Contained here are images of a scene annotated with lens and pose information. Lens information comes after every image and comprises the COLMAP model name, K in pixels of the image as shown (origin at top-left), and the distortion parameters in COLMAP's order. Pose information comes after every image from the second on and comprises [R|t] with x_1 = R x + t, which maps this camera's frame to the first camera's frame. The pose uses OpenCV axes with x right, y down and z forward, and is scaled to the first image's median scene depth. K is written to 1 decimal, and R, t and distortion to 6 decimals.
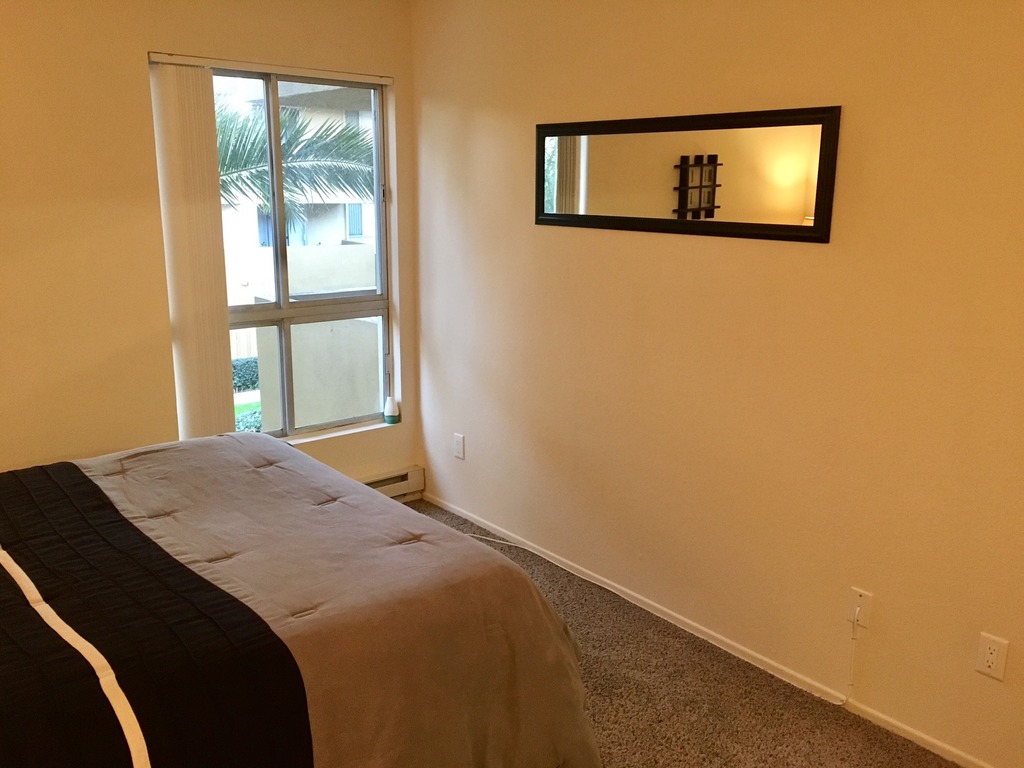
lens RADIAL K [[880.5, 0, 516.1], [0, 880.5, 377.1], [0, 0, 1]] dist [0.094253, -0.128103]
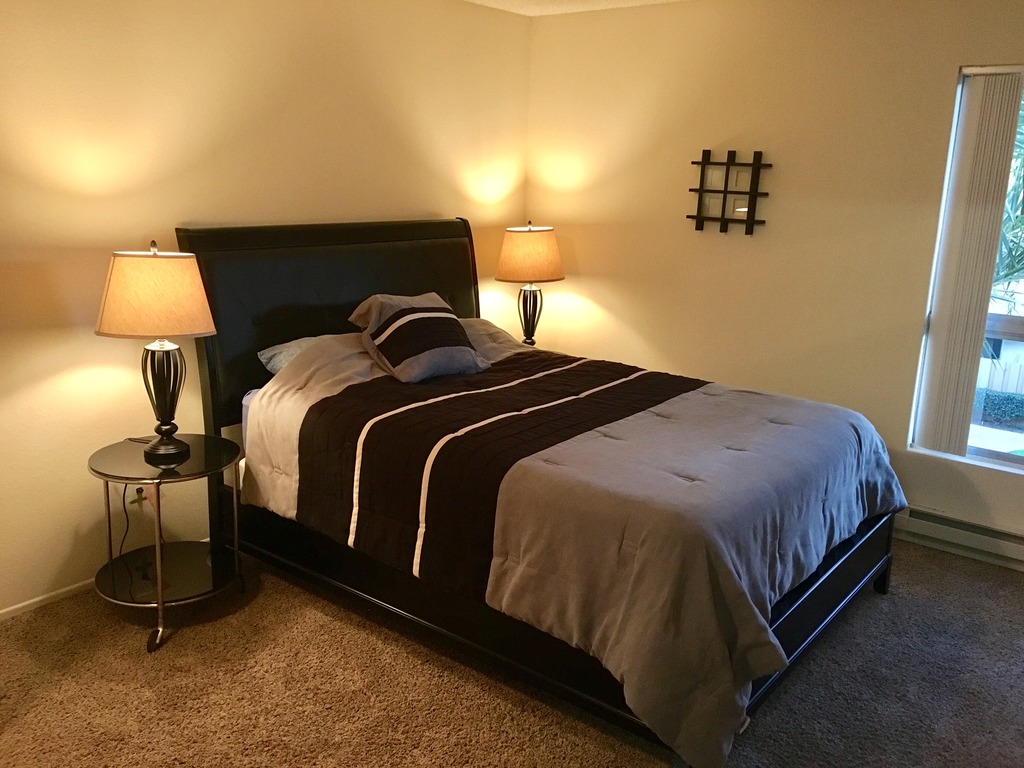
lens RADIAL K [[880.5, 0, 516.1], [0, 880.5, 377.1], [0, 0, 1]] dist [0.094253, -0.128103]
pose [[0.203573, 0.223983, -0.953095, 0.995377], [-0.240877, 0.955015, 0.172985, -0.102095], [0.948966, 0.194364, 0.248368, 0.482940]]
